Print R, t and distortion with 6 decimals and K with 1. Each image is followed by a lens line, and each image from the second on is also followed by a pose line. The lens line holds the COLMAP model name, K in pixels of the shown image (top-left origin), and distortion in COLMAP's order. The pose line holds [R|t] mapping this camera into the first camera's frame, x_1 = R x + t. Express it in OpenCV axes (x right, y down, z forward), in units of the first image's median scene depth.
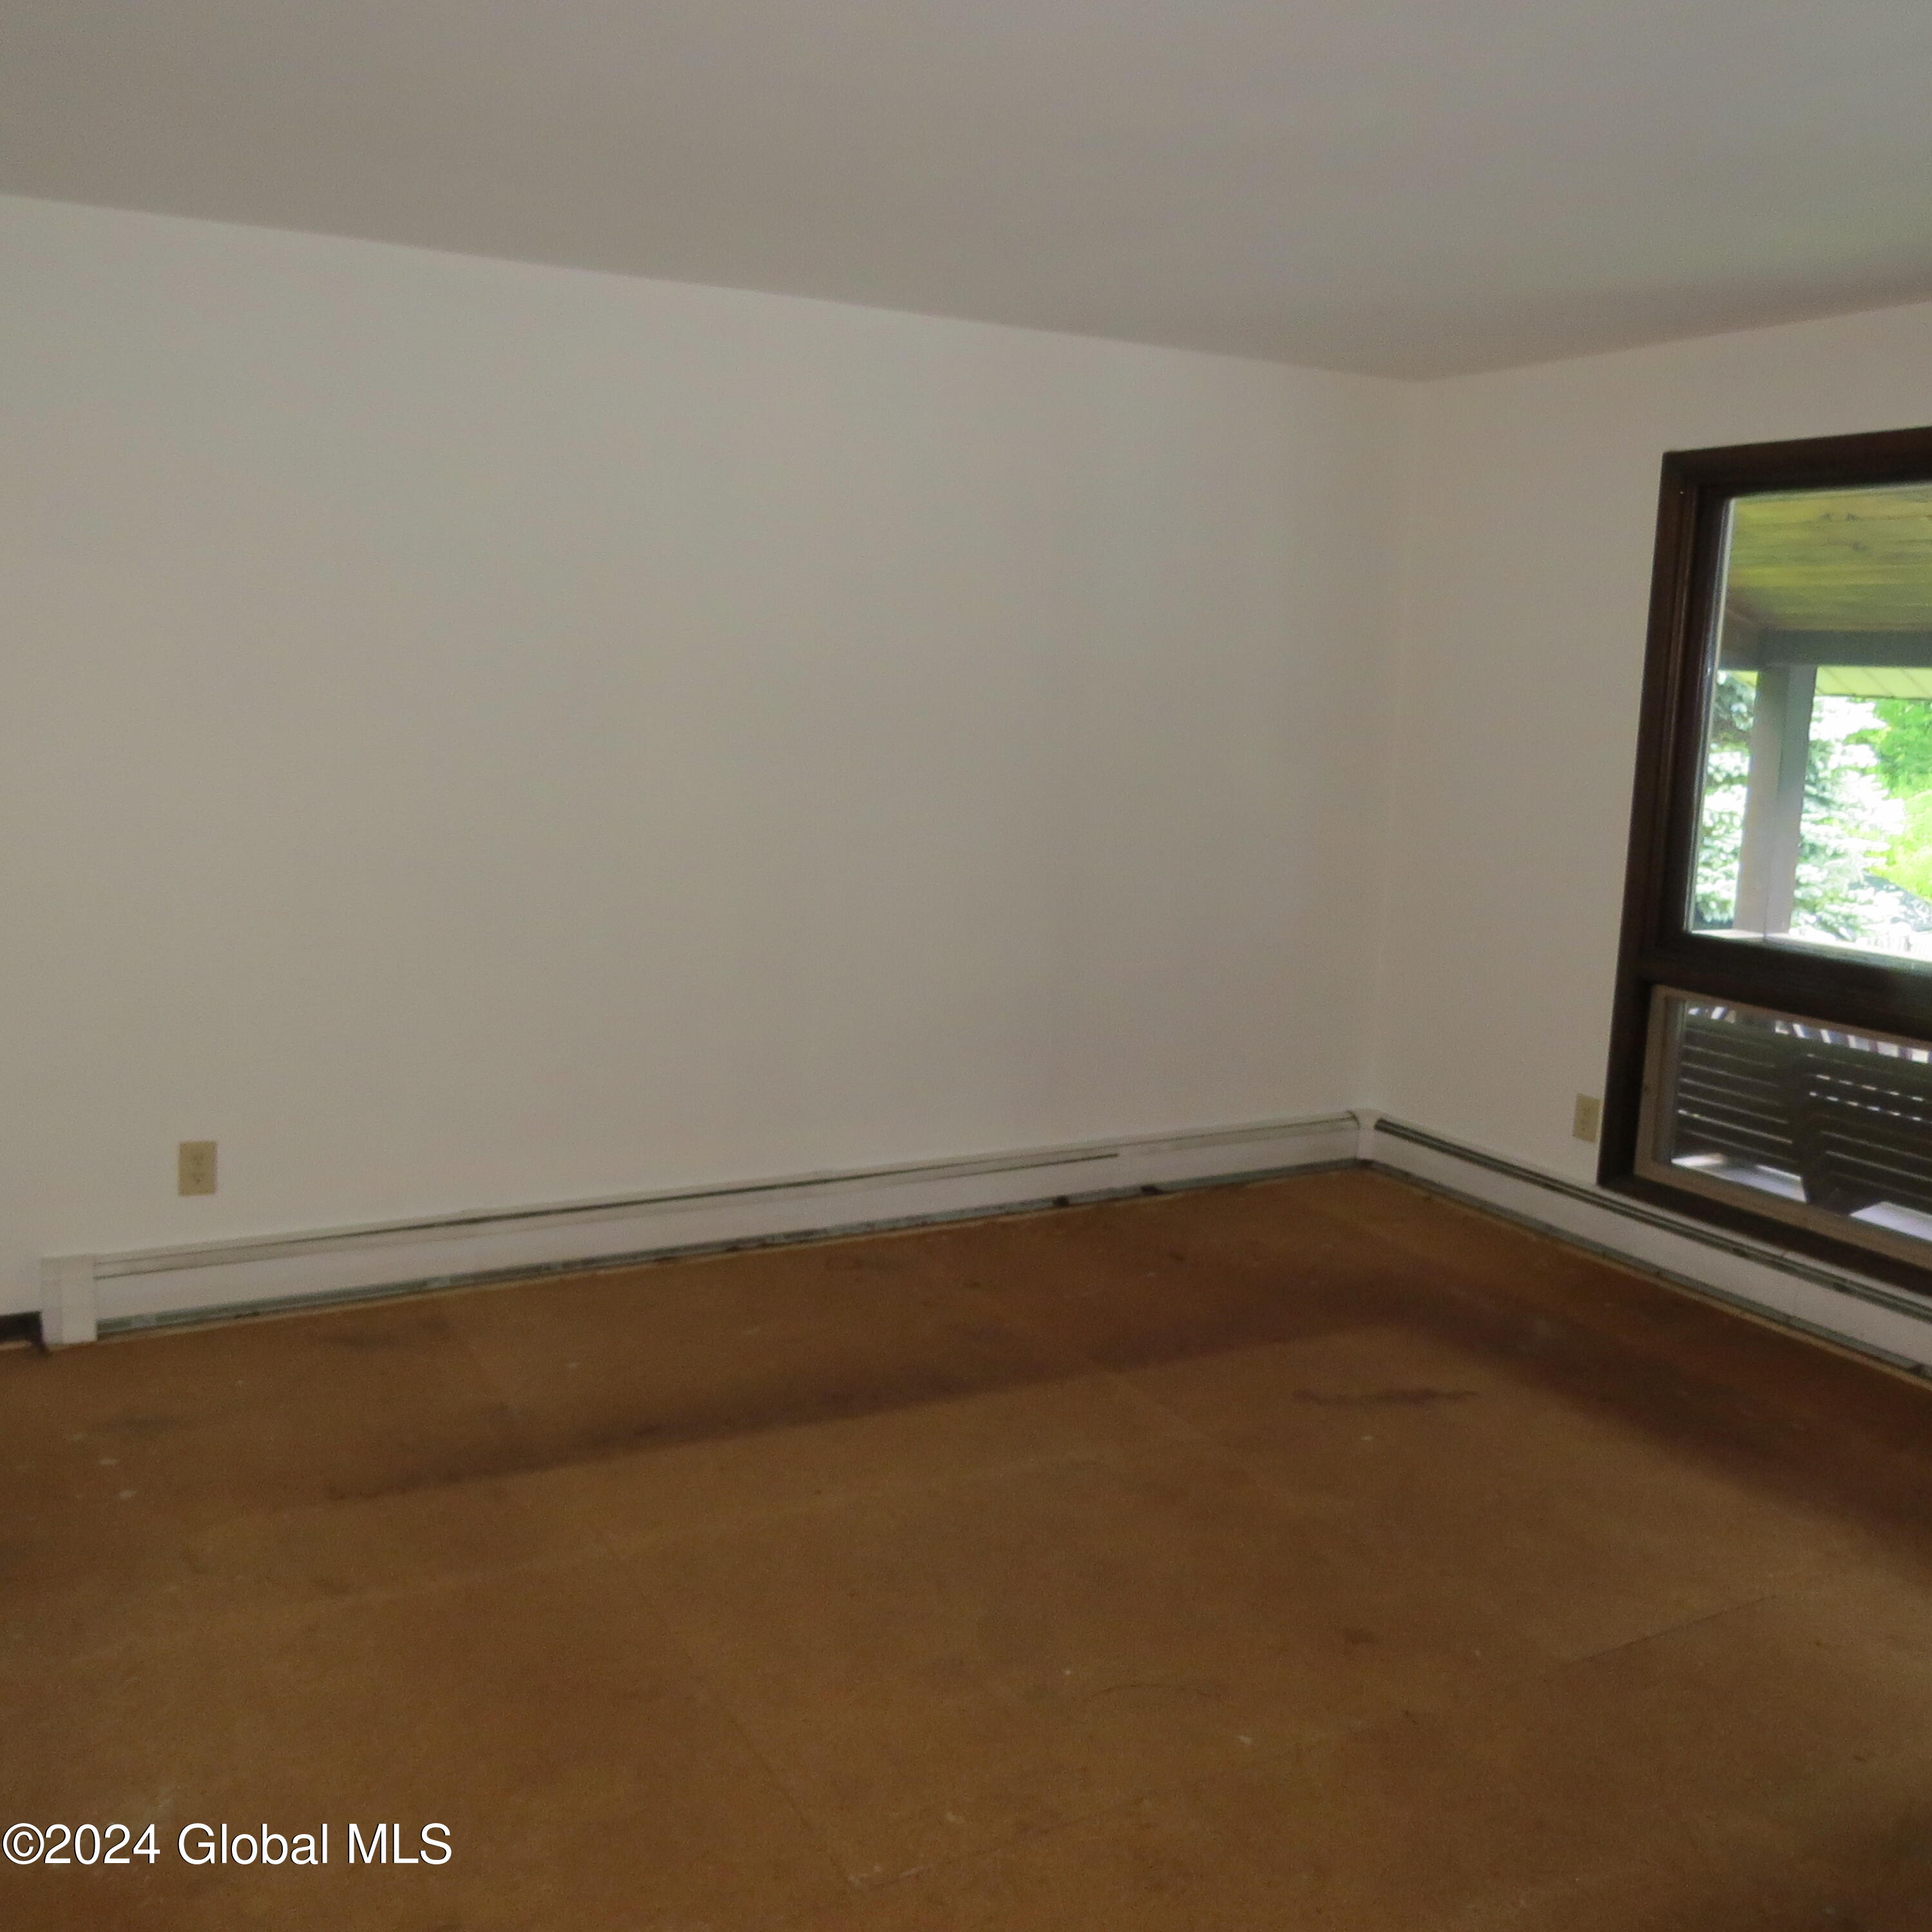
lens RADIAL K [[1877.2, 0, 966.8], [0, 1877.2, 966.1], [0, 0, 1]] dist [-0.021488, 0.000000]
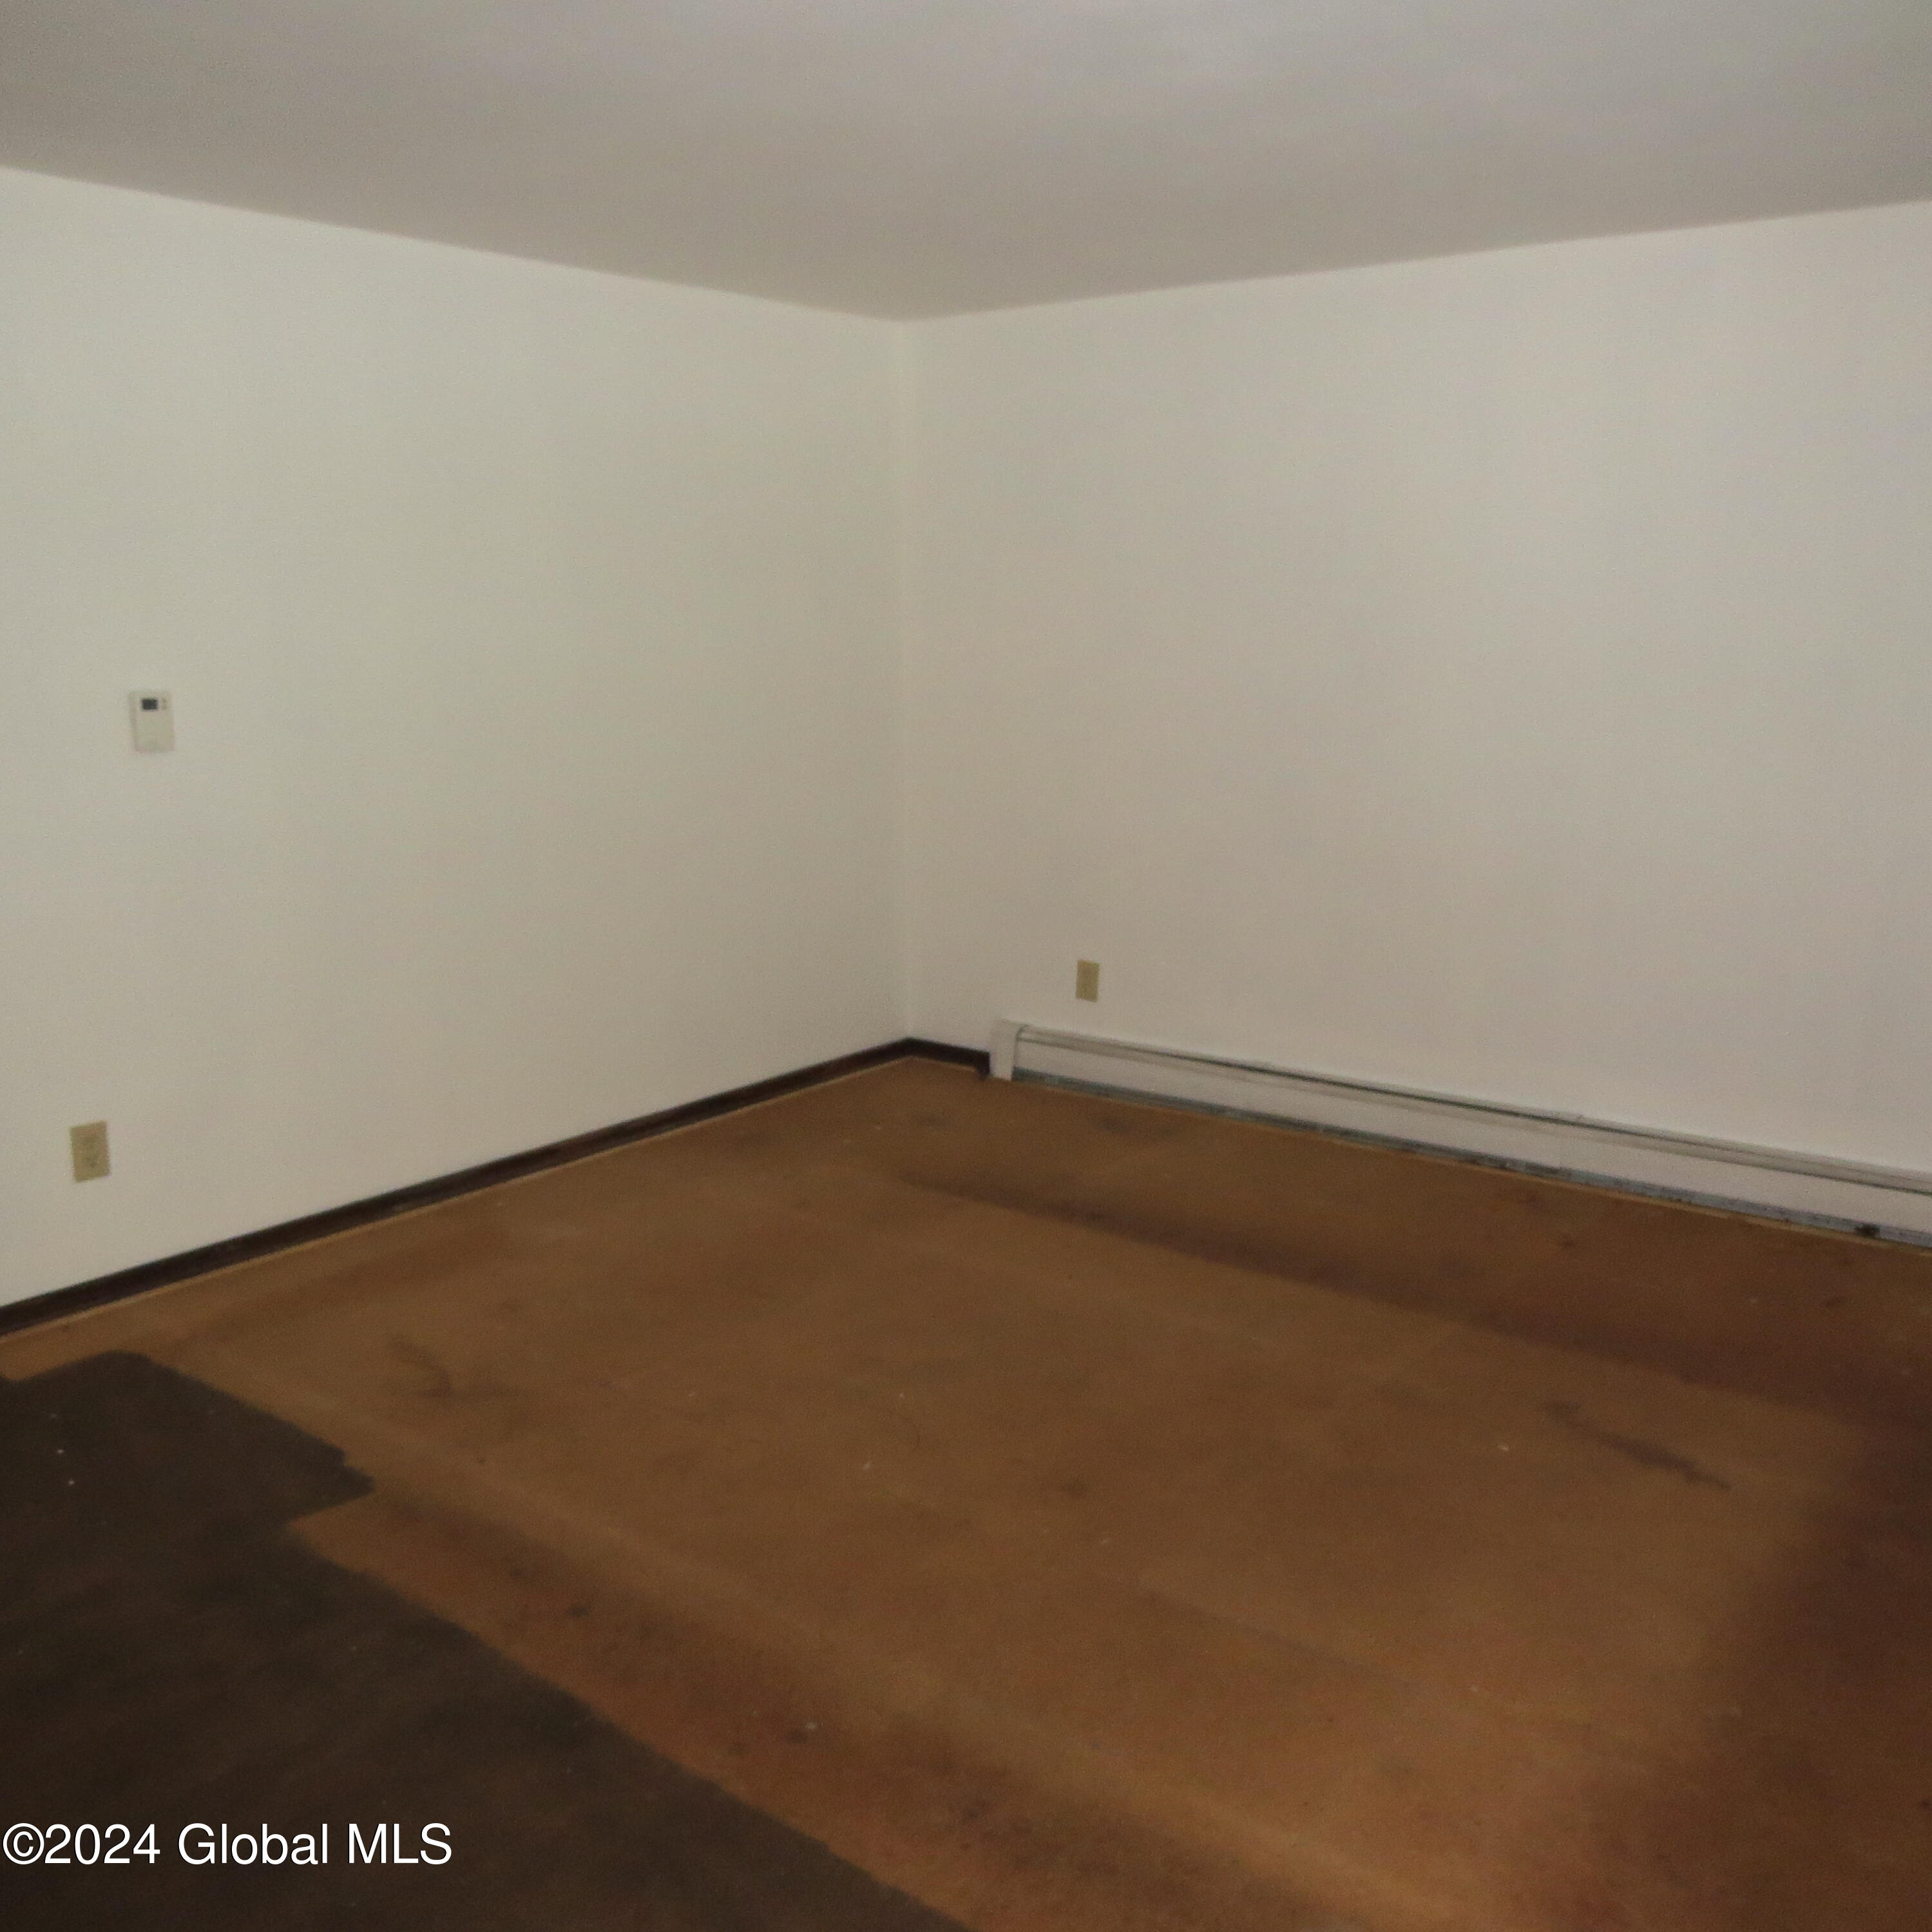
lens RADIAL K [[1877.2, 0, 967.5], [0, 1877.2, 966.4], [0, 0, 1]] dist [-0.021488, 0.000000]
pose [[0.392671, 0.145977, -0.908020, 0.782564], [-0.129841, 0.986233, 0.102401, -0.033682], [0.910467, 0.077689, 0.406219, 0.322200]]
